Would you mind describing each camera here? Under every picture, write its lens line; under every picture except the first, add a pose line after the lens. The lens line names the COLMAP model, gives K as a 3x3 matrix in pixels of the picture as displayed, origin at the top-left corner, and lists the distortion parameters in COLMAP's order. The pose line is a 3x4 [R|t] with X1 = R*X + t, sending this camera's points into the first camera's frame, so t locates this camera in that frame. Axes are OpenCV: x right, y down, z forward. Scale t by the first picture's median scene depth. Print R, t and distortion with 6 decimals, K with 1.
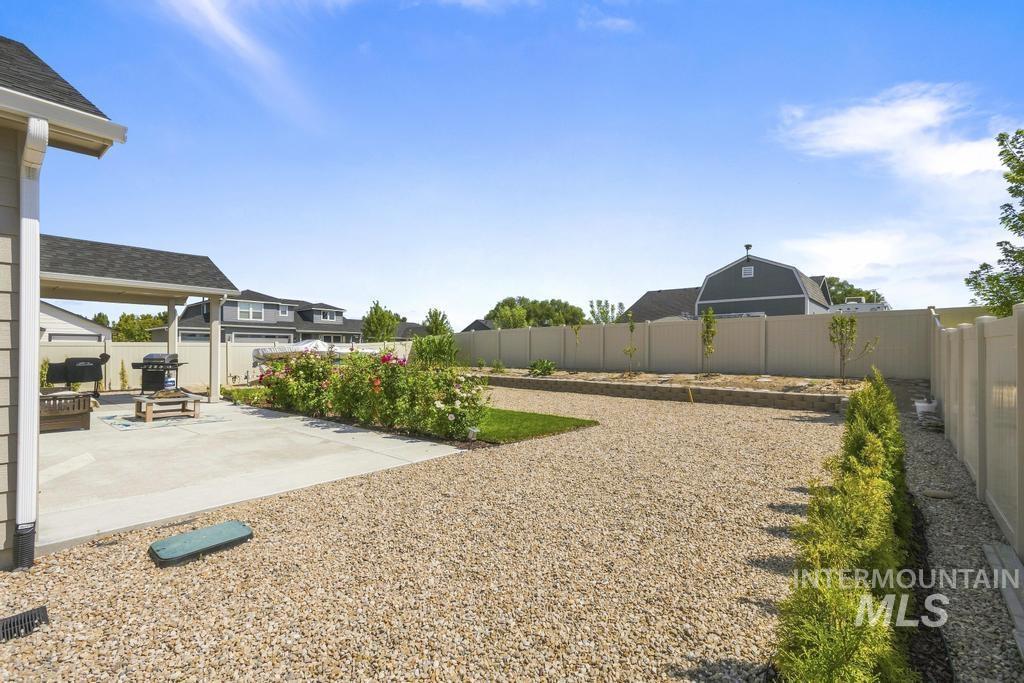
lens RADIAL K [[454.8, 0, 514.5], [0, 454.8, 344.8], [0, 0, 1]] dist [0.020529, 0.000074]
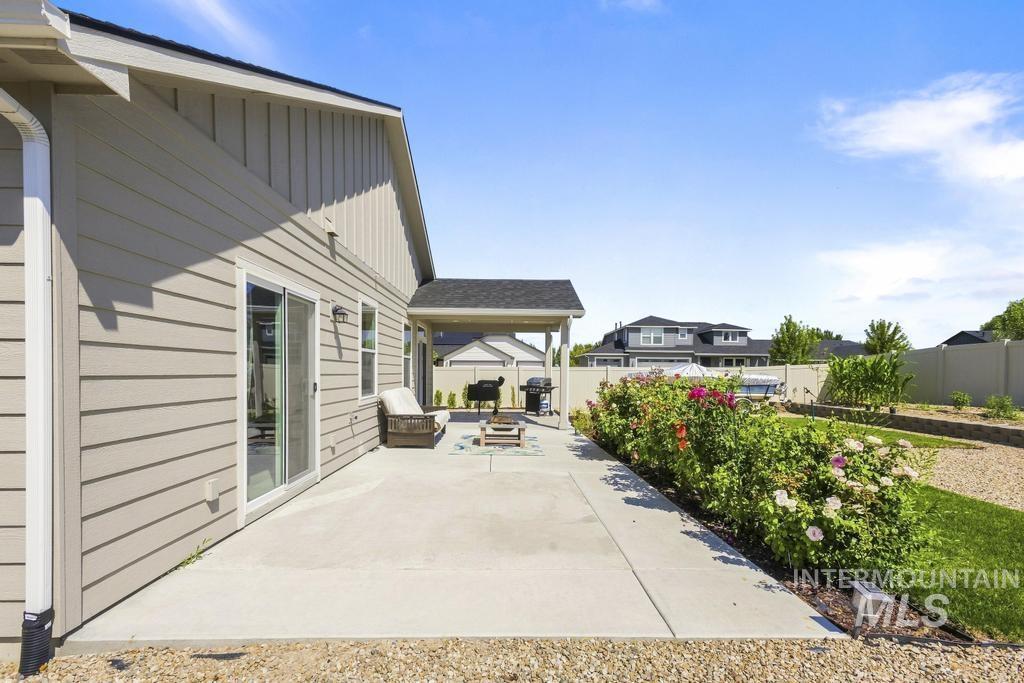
lens RADIAL K [[462.6, 0, 514.5], [0, 462.6, 380.4], [0, 0, 1]] dist [0.020103, -0.000097]
pose [[0.662231, 0.017932, -0.749085, 0.001913], [0.000933, 0.999693, 0.024757, -0.000403], [0.749299, -0.017094, 0.662011, 0.146632]]
